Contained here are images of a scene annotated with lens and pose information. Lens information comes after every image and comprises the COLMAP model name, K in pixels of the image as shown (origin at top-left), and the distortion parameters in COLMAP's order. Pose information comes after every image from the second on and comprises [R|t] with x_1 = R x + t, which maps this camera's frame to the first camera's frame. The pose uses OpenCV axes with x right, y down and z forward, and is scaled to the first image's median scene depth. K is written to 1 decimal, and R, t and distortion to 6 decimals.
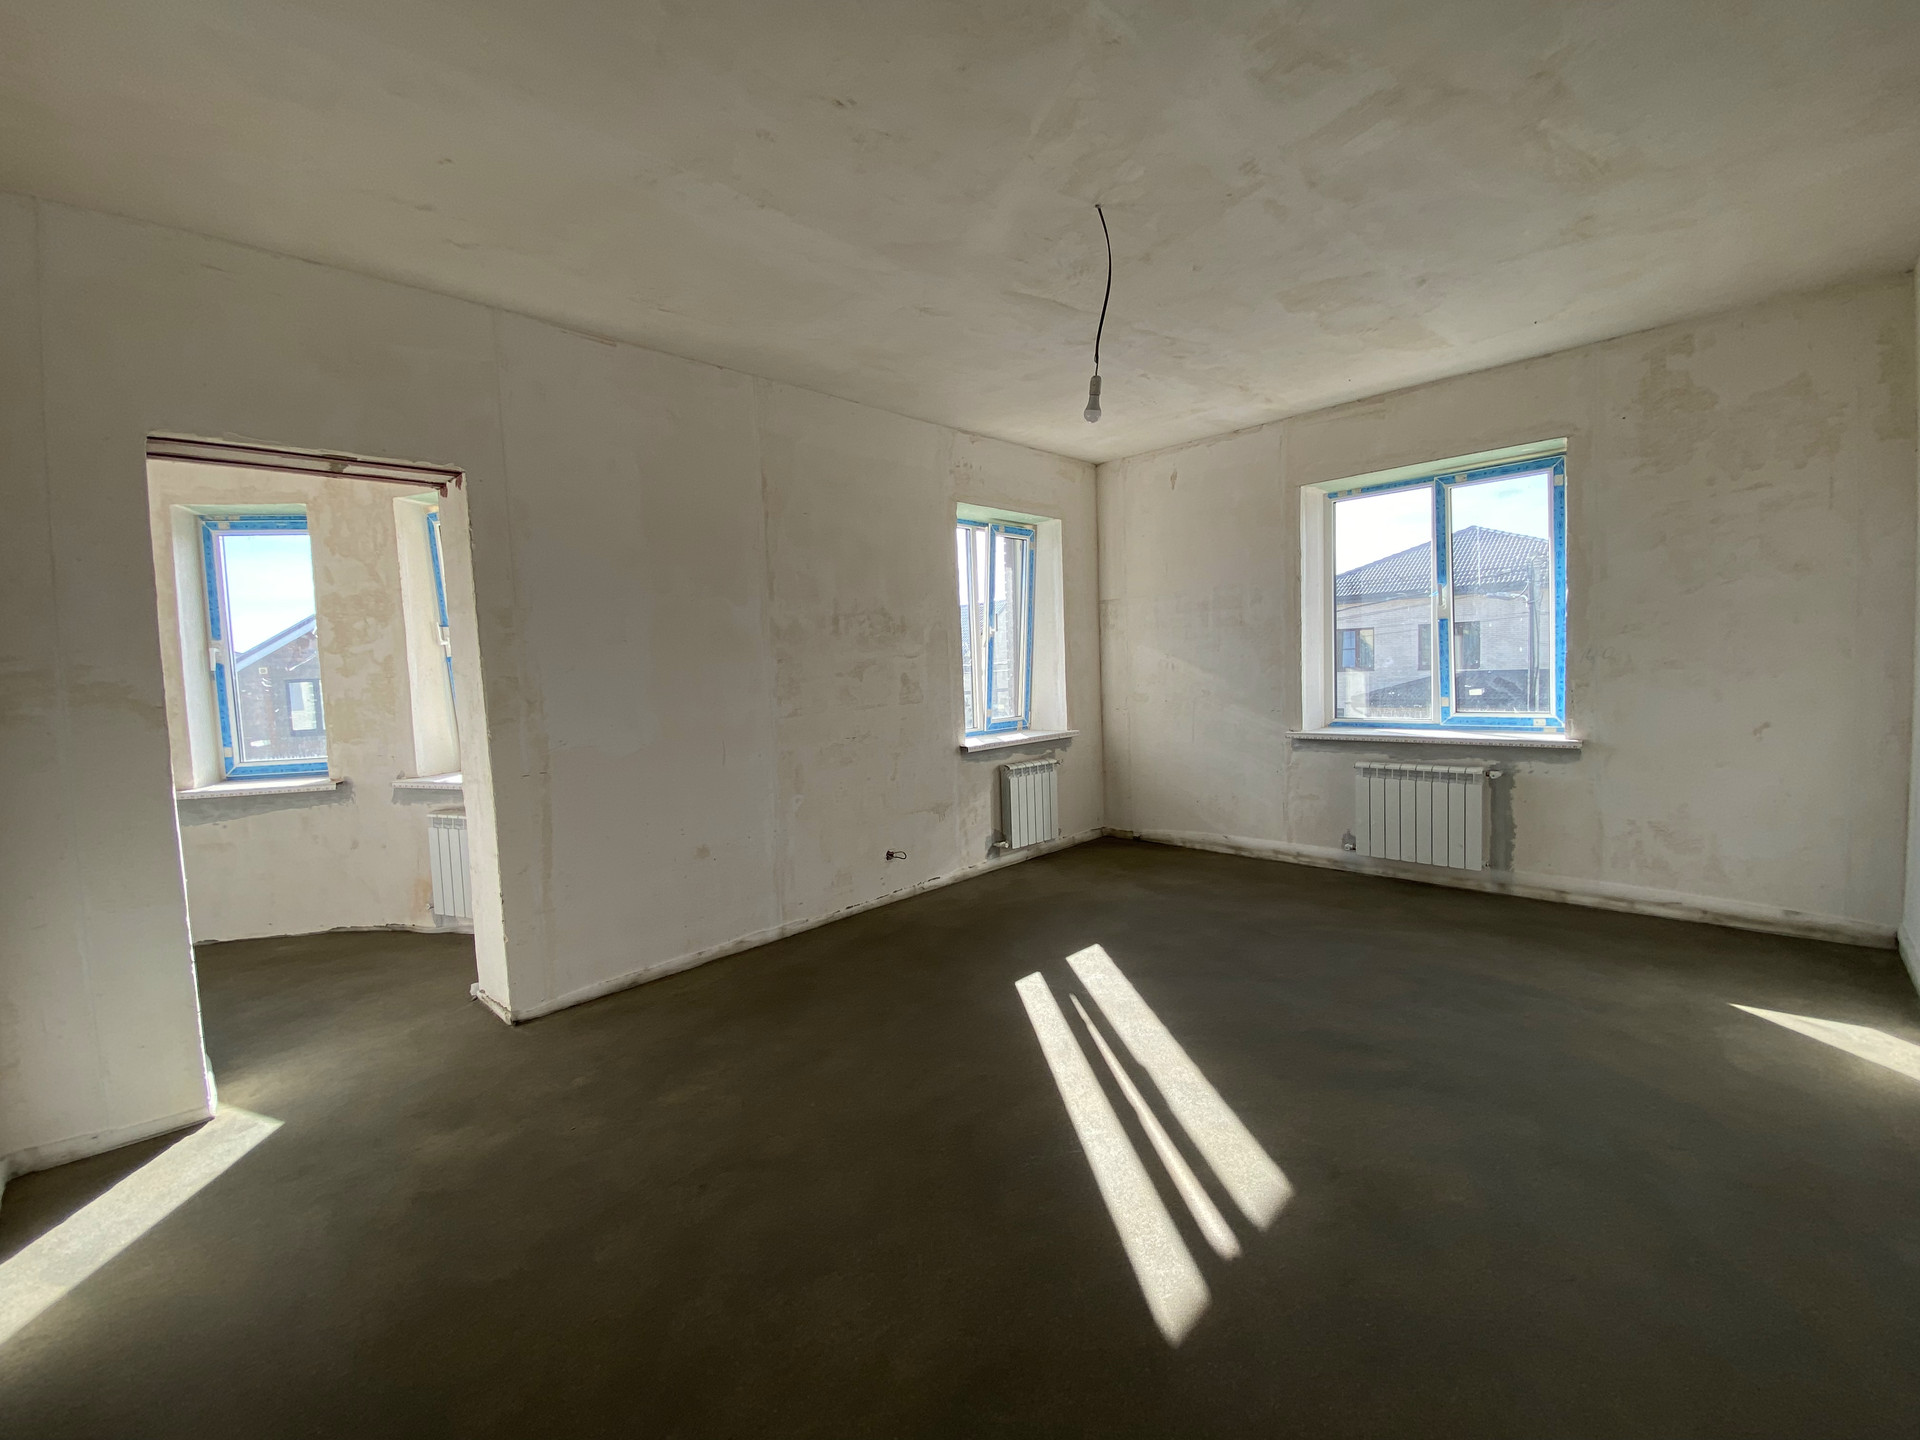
lens RADIAL K [[787.9, 0, 960.0], [0, 787.9, 720.0], [0, 0, 1]] dist [-0.000460, -0.000315]
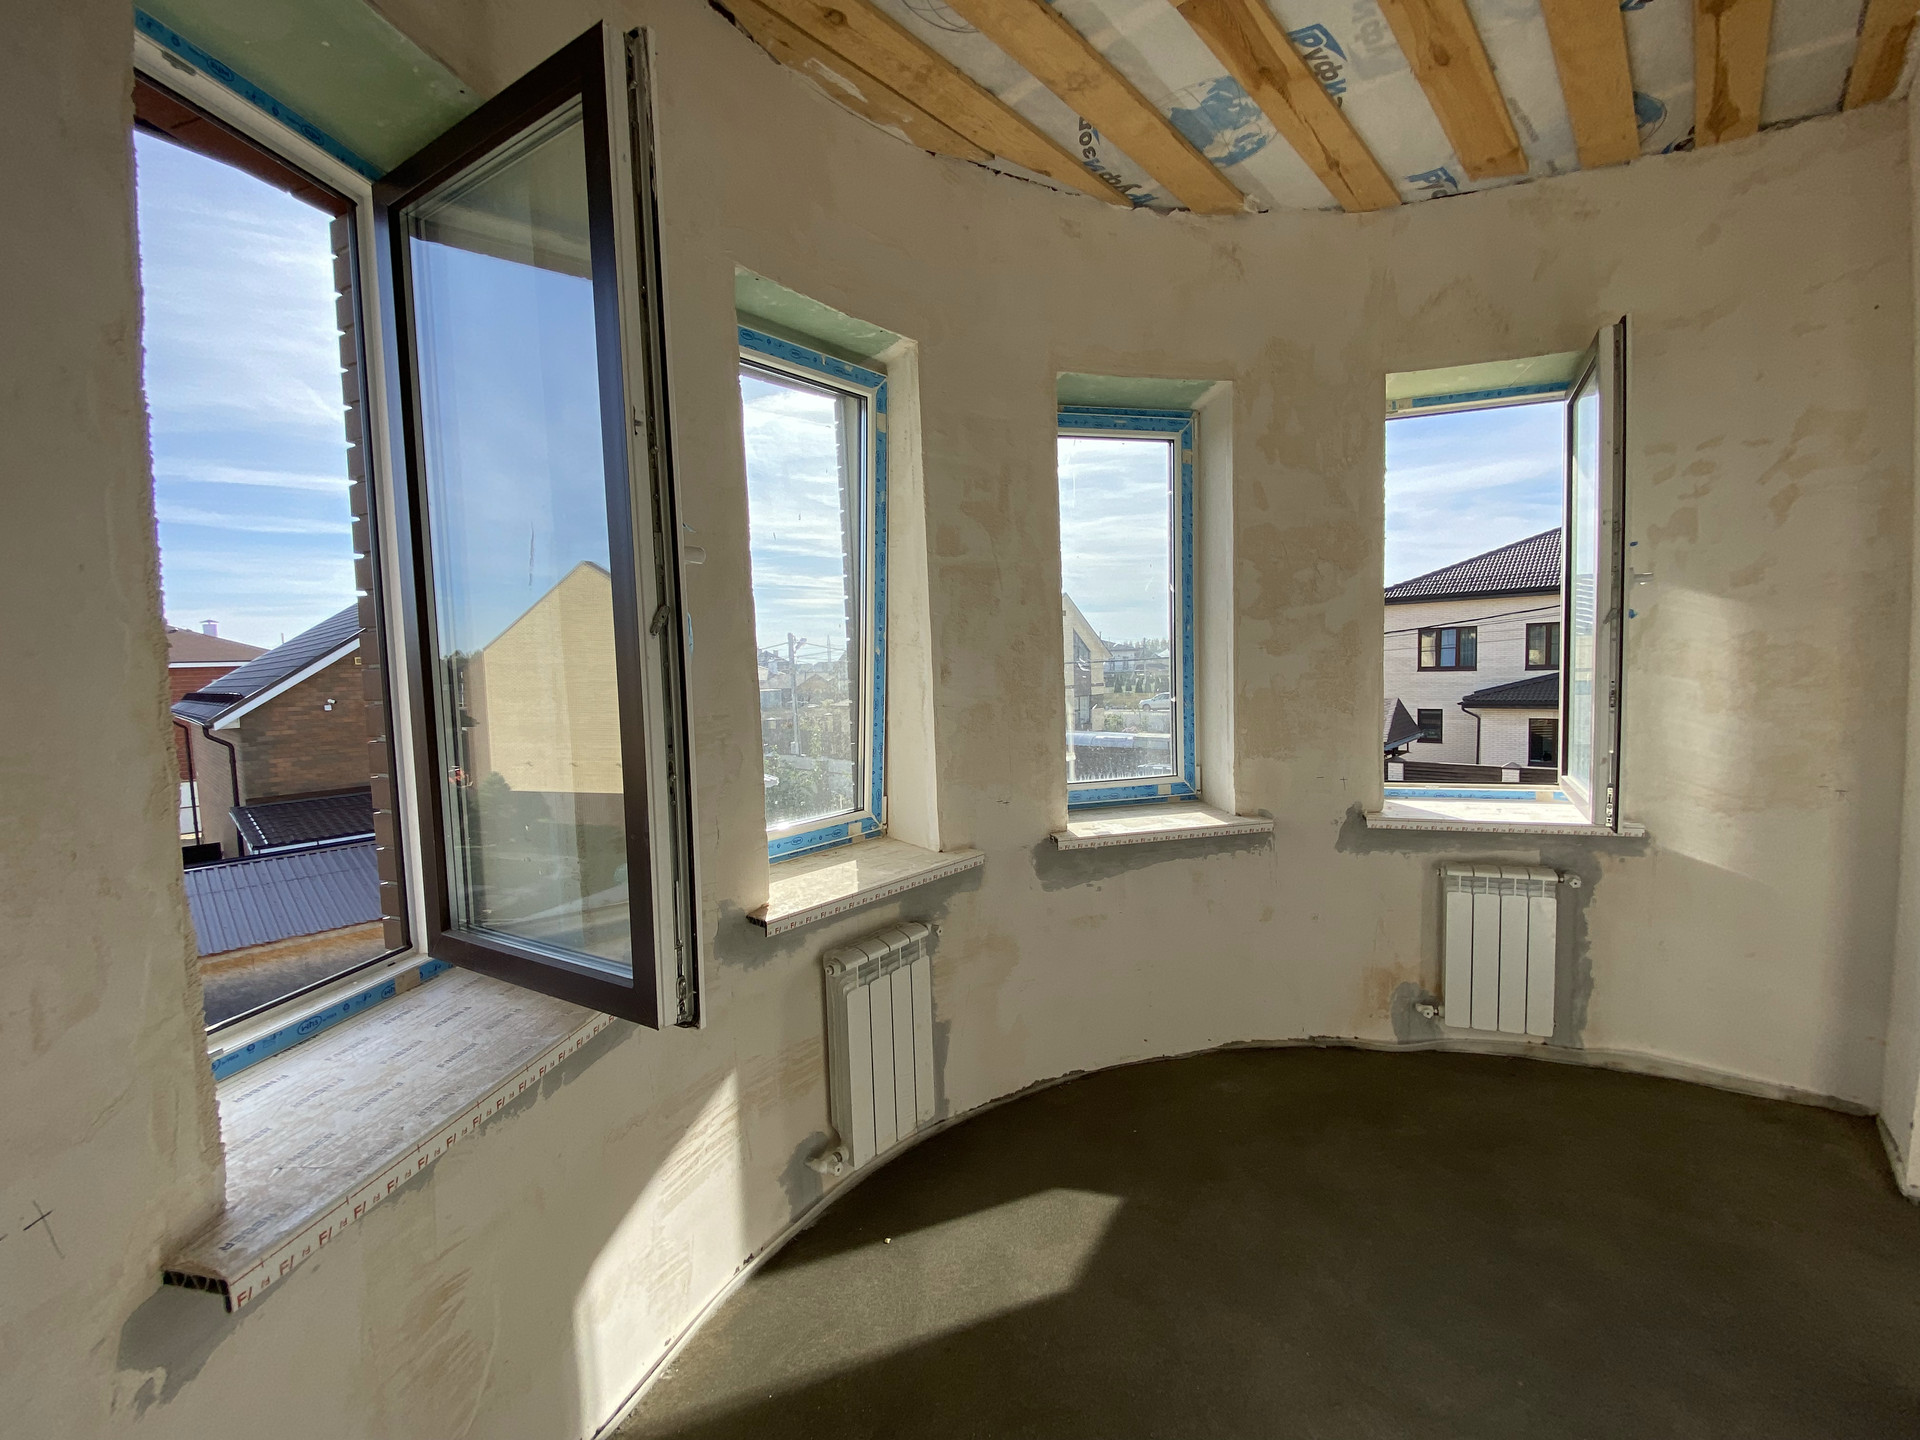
lens RADIAL K [[787.9, 0, 960.0], [0, 787.9, 720.0], [0, 0, 1]] dist [-0.000460, -0.000315]
pose [[0.999296, 0.004779, 0.037208, -1.062394], [-0.004813, 0.999988, 0.000829, -0.000916], [-0.037203, -0.001007, 0.999307, 0.368438]]
